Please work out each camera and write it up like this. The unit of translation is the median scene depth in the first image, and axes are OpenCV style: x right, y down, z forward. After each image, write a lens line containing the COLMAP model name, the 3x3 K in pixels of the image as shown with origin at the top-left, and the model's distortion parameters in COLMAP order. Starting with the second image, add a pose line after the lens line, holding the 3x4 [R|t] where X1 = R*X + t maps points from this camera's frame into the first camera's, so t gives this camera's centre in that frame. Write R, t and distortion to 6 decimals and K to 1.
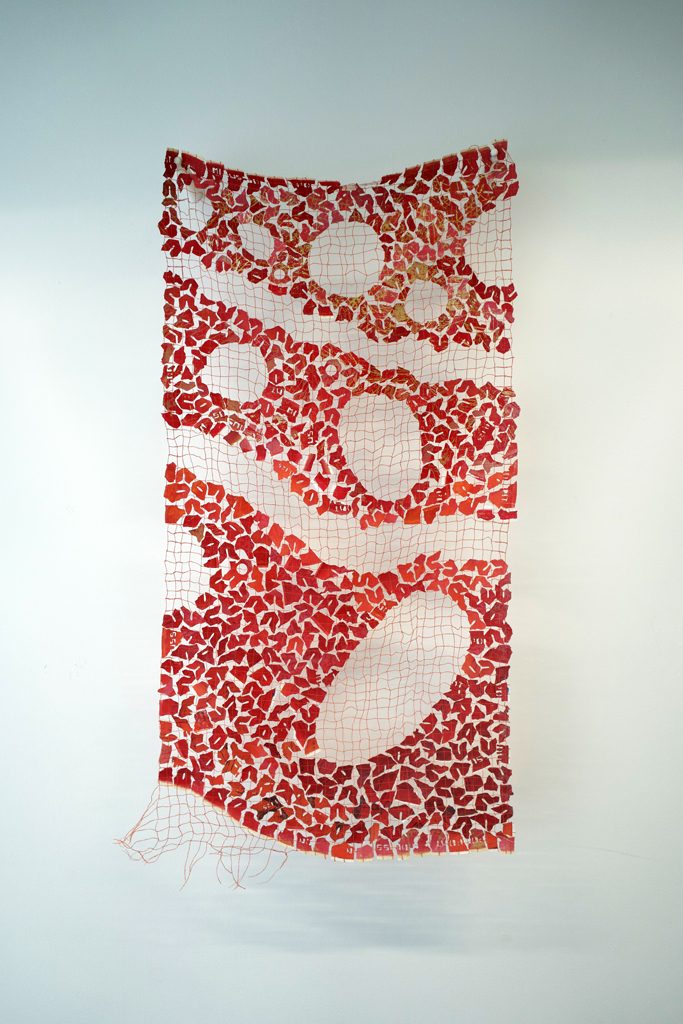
lens RADIAL K [[815.1, 0, 343.2], [0, 815.1, 508.5], [0, 0, 1]] dist [-0.002191, 0.016084]
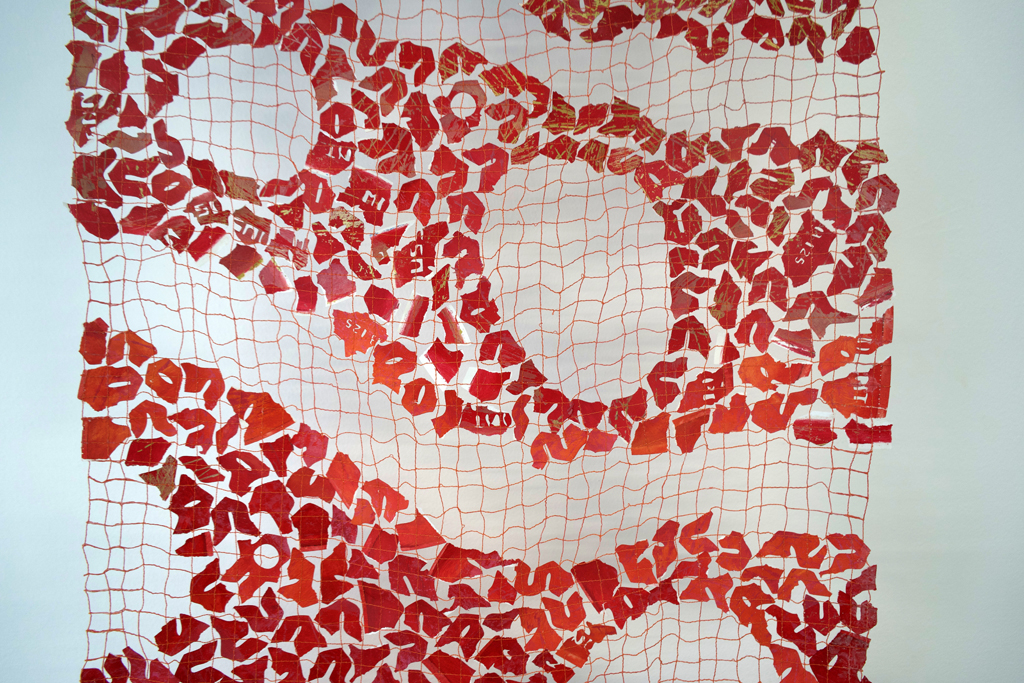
lens RADIAL K [[815.1, 0, 508.9], [0, 815.1, 345.4], [0, 0, 1]] dist [-0.002191, 0.016084]
pose [[0.999726, -0.007567, 0.022152, -0.000812], [0.007291, 0.999895, 0.012518, -0.045828], [-0.022245, -0.012353, 0.999676, 0.559663]]
